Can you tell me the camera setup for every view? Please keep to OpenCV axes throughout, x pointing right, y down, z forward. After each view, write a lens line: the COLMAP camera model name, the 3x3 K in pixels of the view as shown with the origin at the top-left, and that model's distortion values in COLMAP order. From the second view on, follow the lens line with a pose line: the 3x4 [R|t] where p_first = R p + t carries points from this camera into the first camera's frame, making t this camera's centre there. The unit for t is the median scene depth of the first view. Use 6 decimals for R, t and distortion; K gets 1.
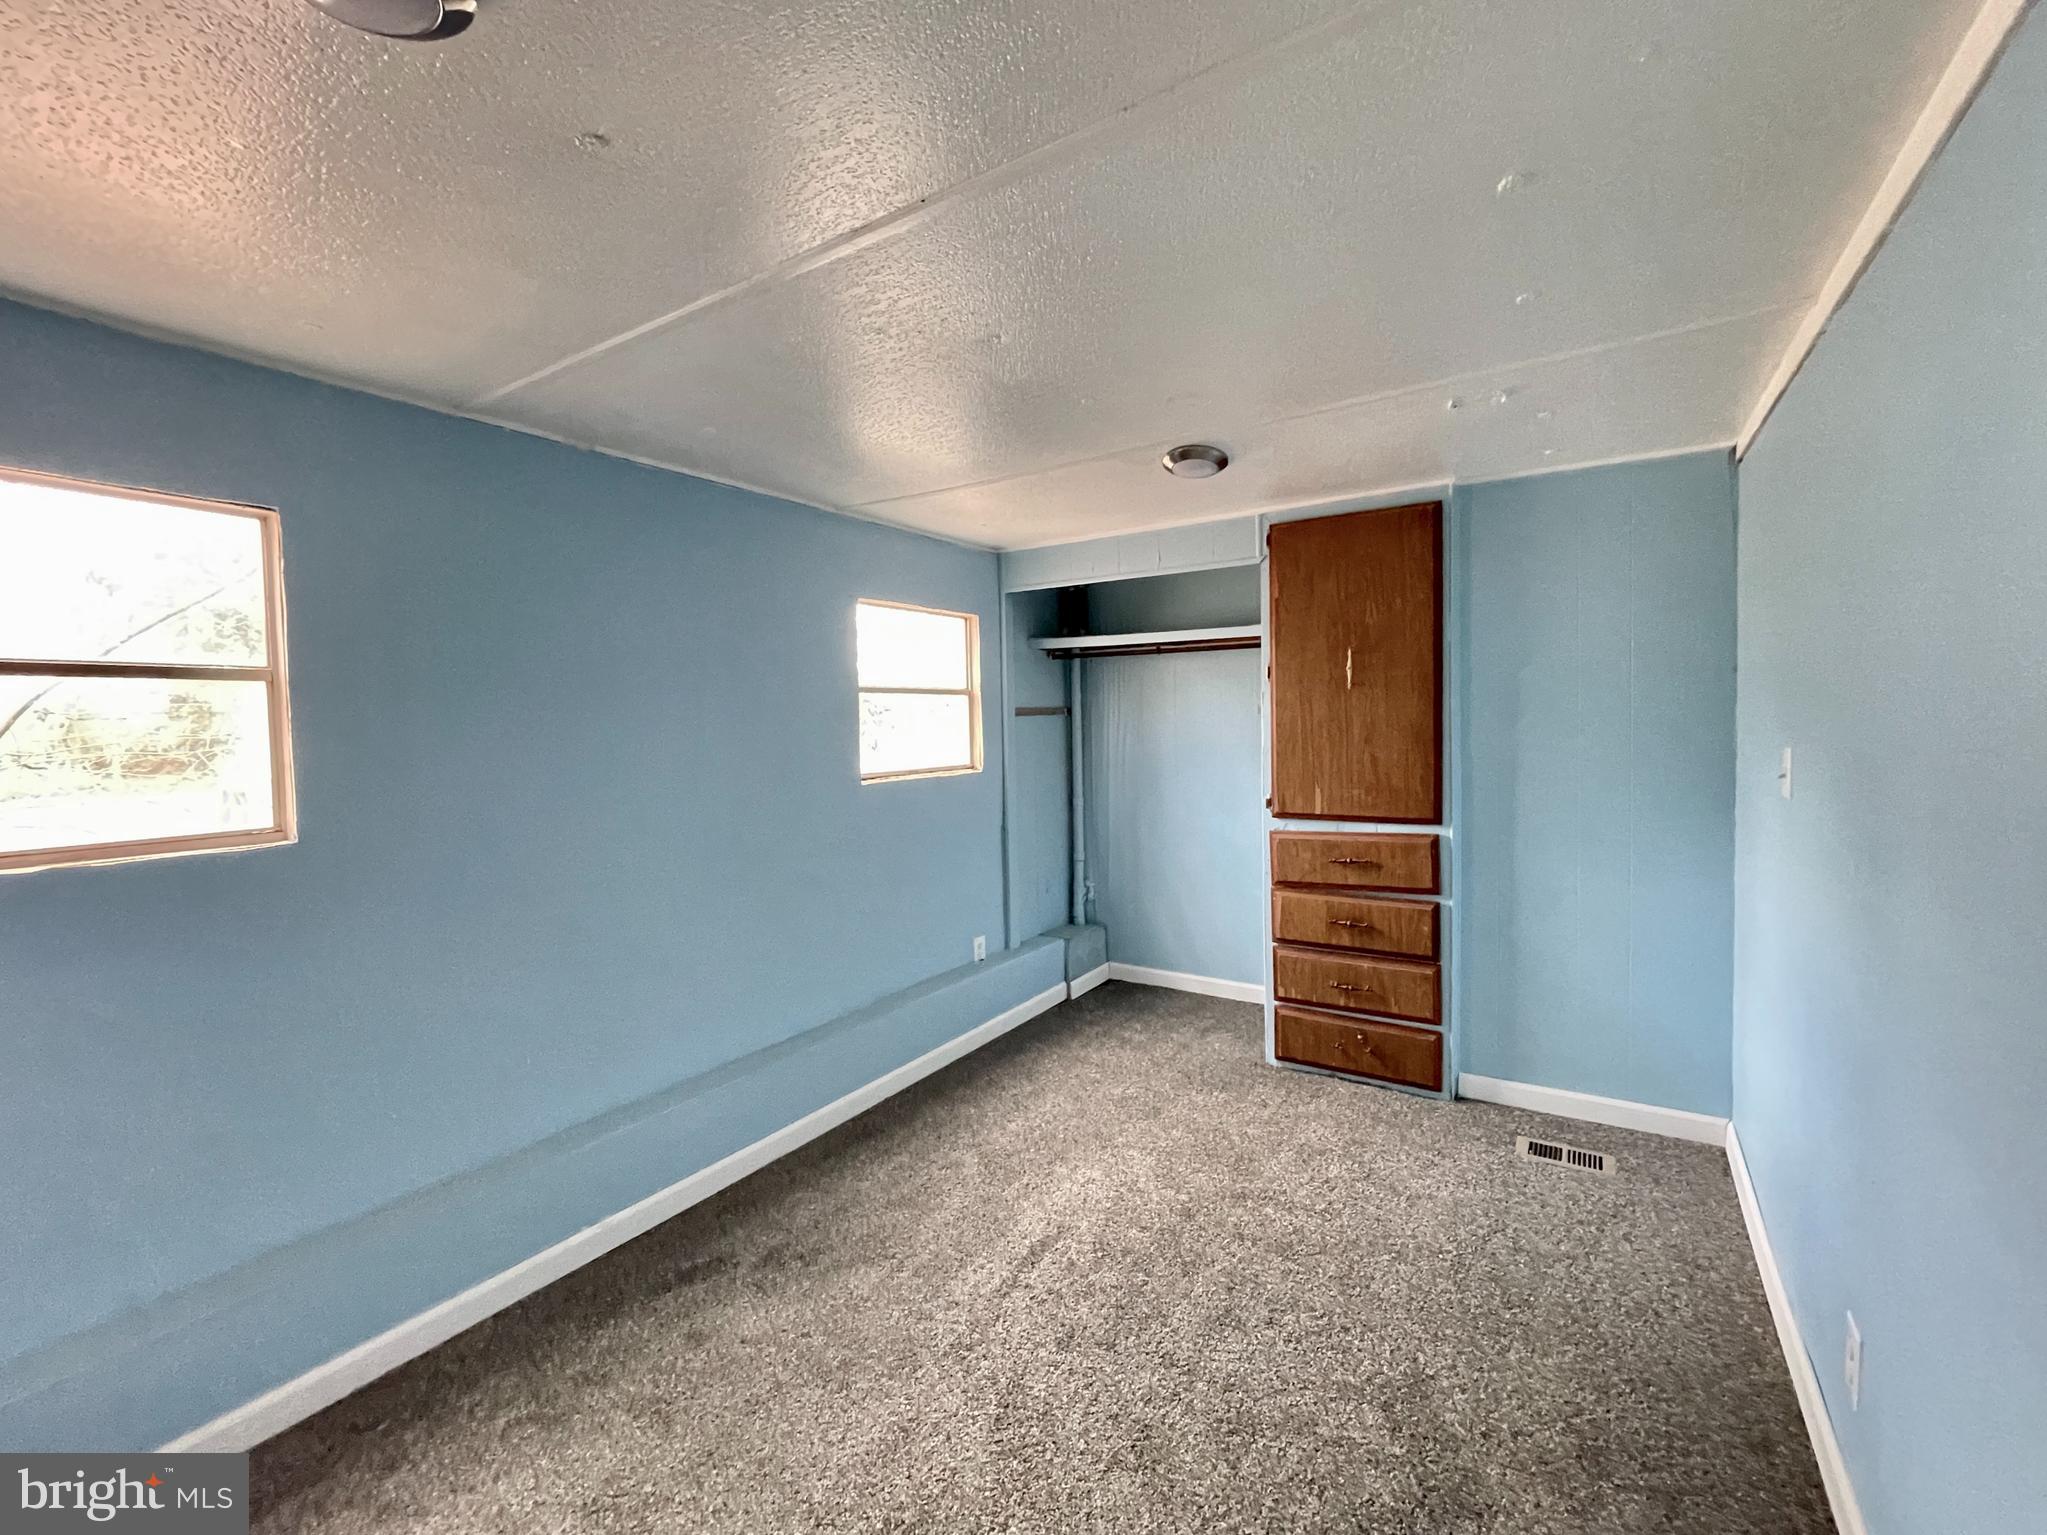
lens RADIAL K [[841.2, 0, 1004.7], [0, 841.2, 765.7], [0, 0, 1]] dist [-0.003799, -0.000277]
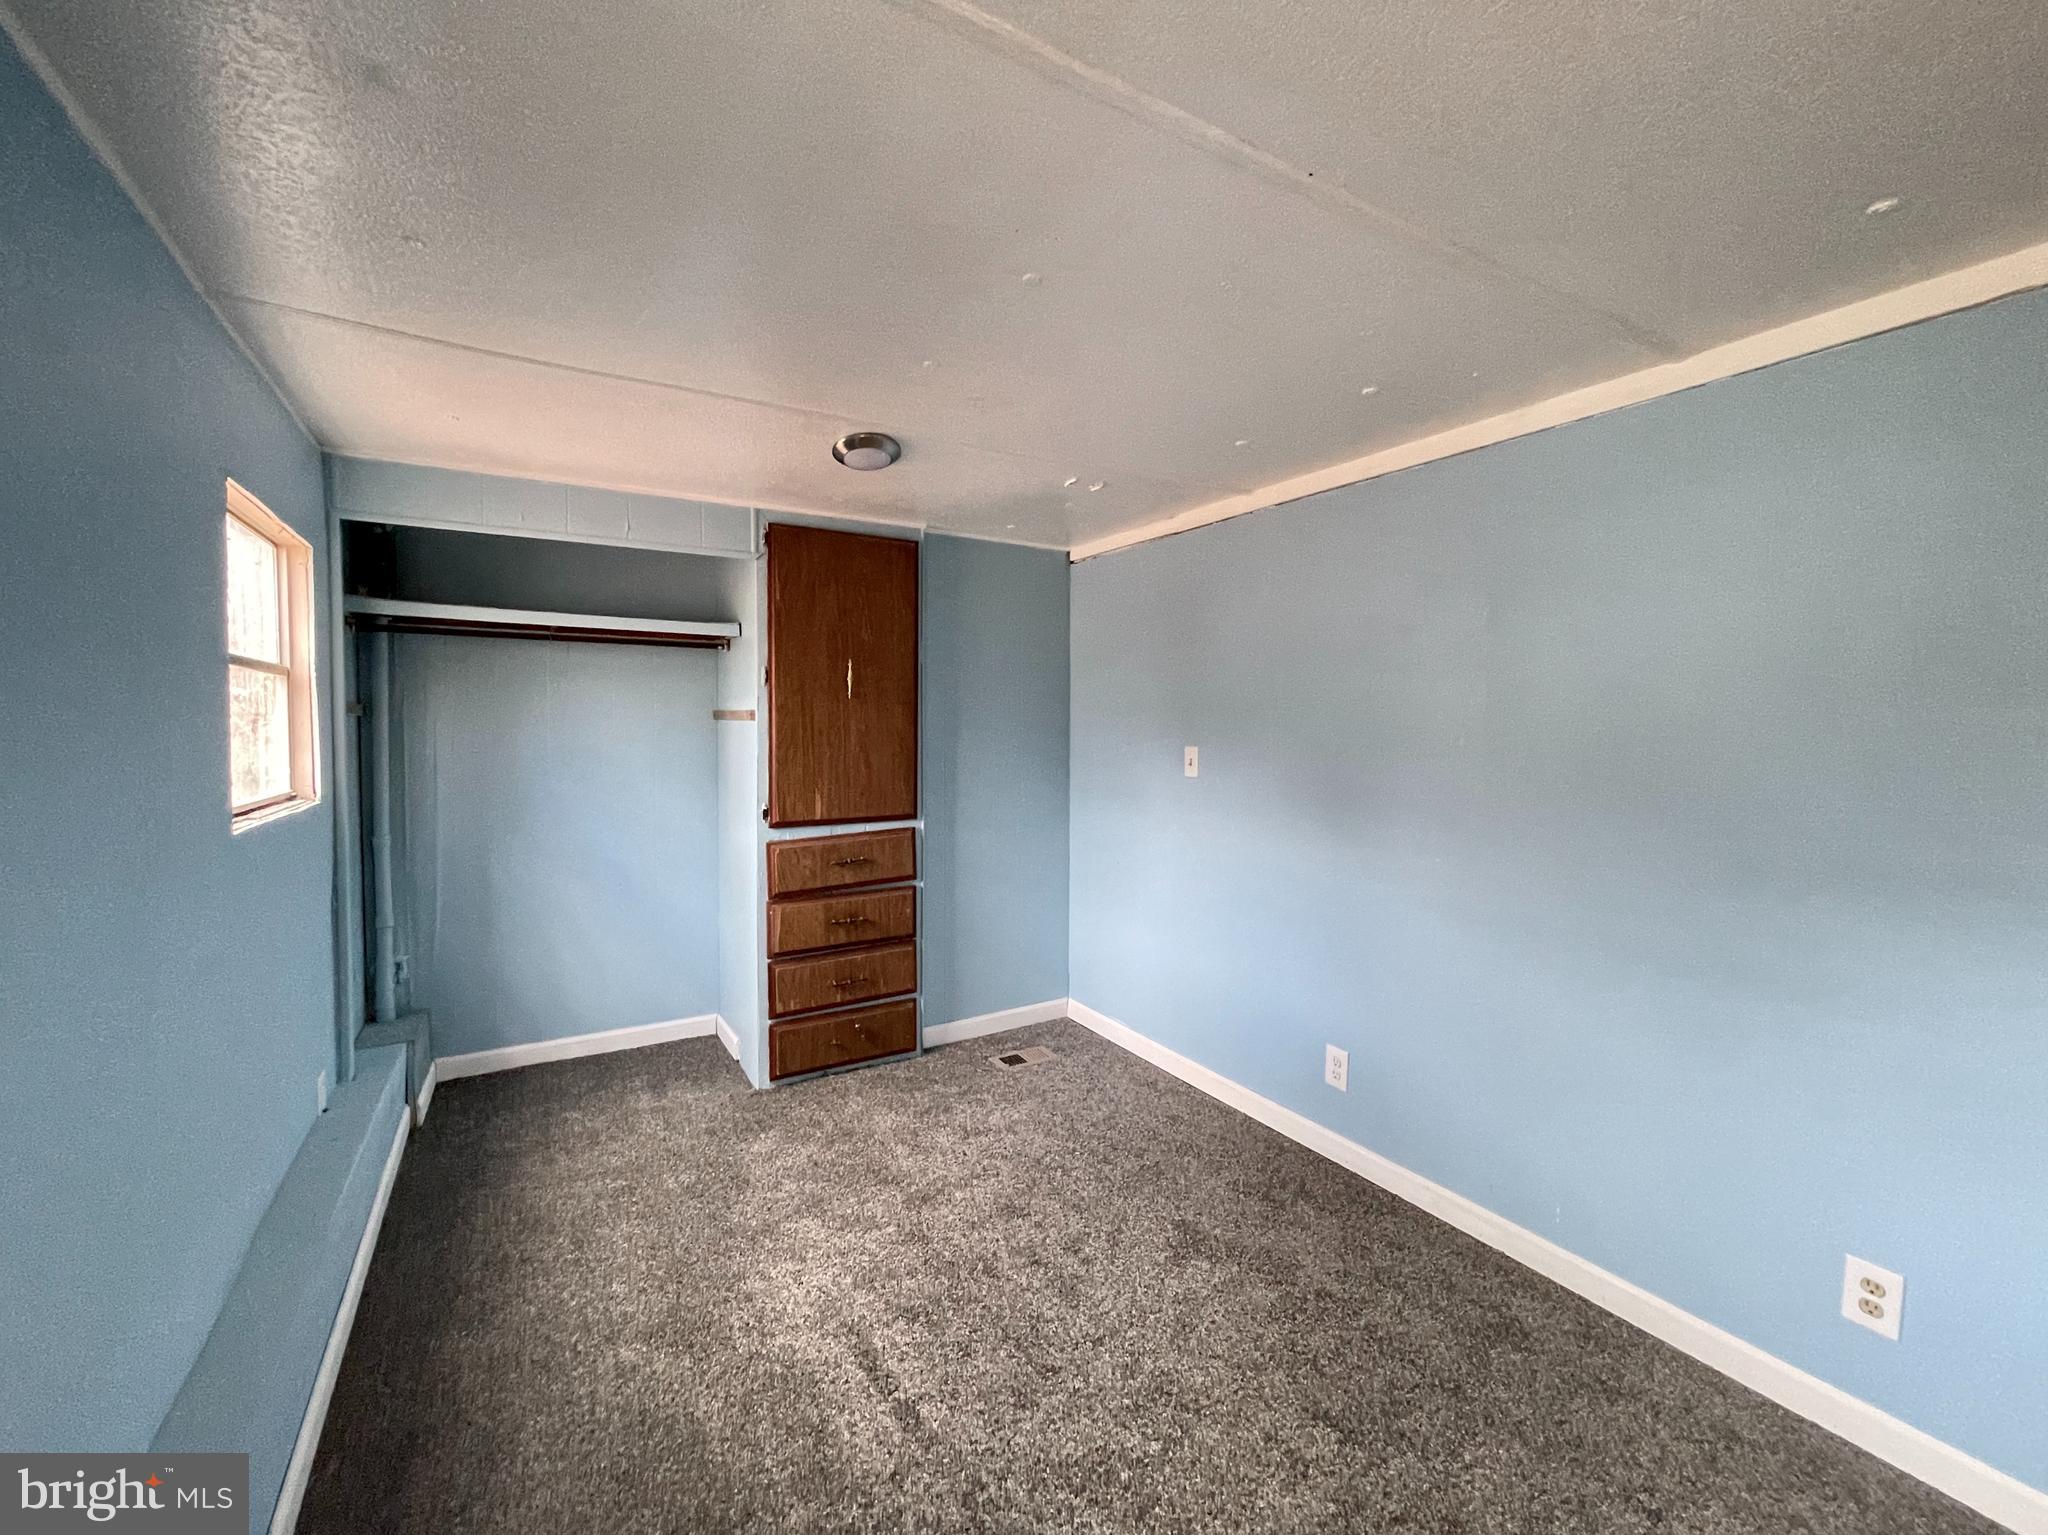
lens RADIAL K [[841.6, 0, 1005.4], [0, 841.6, 759.7], [0, 0, 1]] dist [-0.003799, -0.000277]
pose [[0.446419, -0.016227, 0.894677, -0.434160], [0.037539, 0.999295, -0.000606, -0.005649], [-0.894037, 0.033856, 0.446713, 0.342588]]
